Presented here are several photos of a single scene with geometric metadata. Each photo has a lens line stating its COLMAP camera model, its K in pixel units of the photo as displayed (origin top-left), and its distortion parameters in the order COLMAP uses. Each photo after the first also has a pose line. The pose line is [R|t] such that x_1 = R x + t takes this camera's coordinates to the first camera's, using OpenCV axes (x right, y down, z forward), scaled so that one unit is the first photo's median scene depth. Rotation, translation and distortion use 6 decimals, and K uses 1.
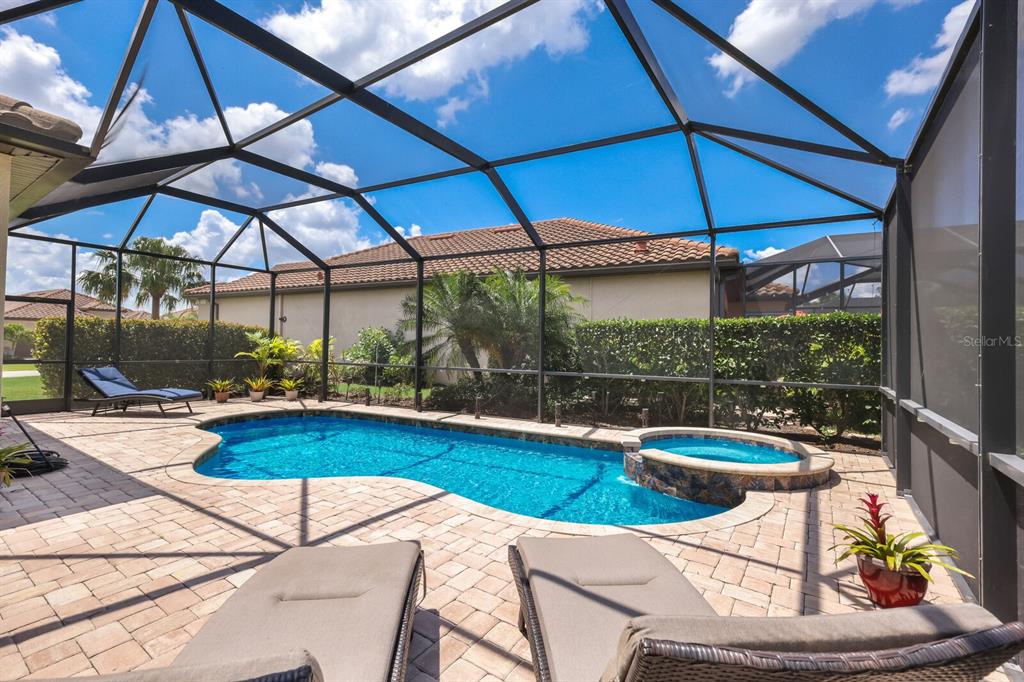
lens RADIAL K [[455.6, 0, 508.7], [0, 455.6, 338.7], [0, 0, 1]] dist [0.000900, 0.000428]
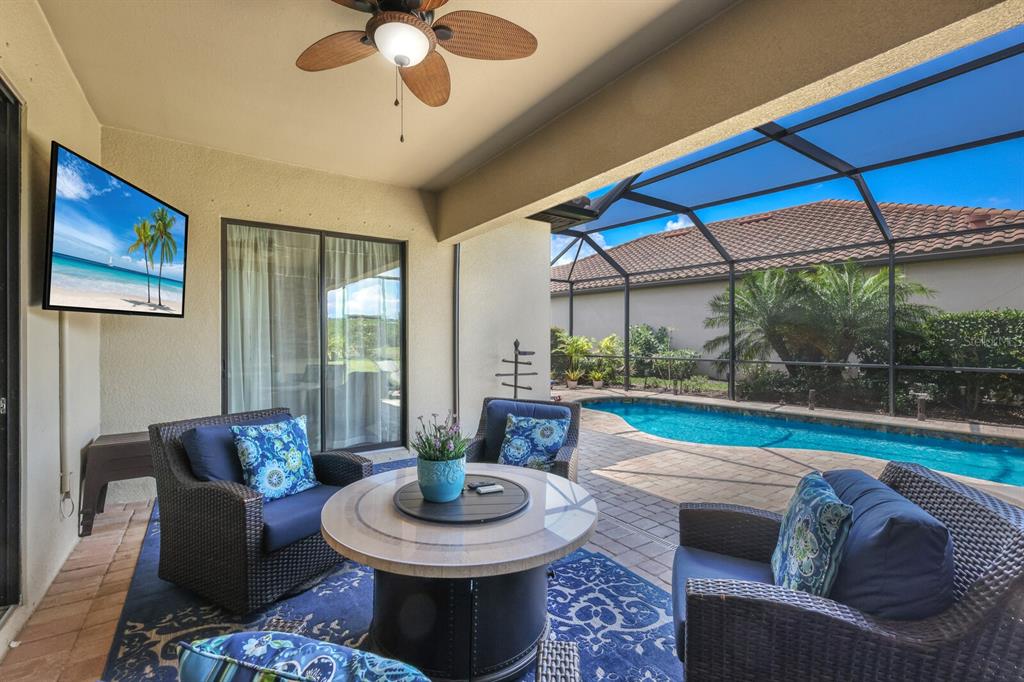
lens RADIAL K [[455.6, 0, 509.4], [0, 455.6, 340.2], [0, 0, 1]] dist [0.000900, 0.000428]
pose [[0.923872, -0.017364, -0.382307, -0.306537], [0.023926, 0.999637, 0.012416, -0.015006], [0.381952, -0.020617, 0.923952, -0.232253]]
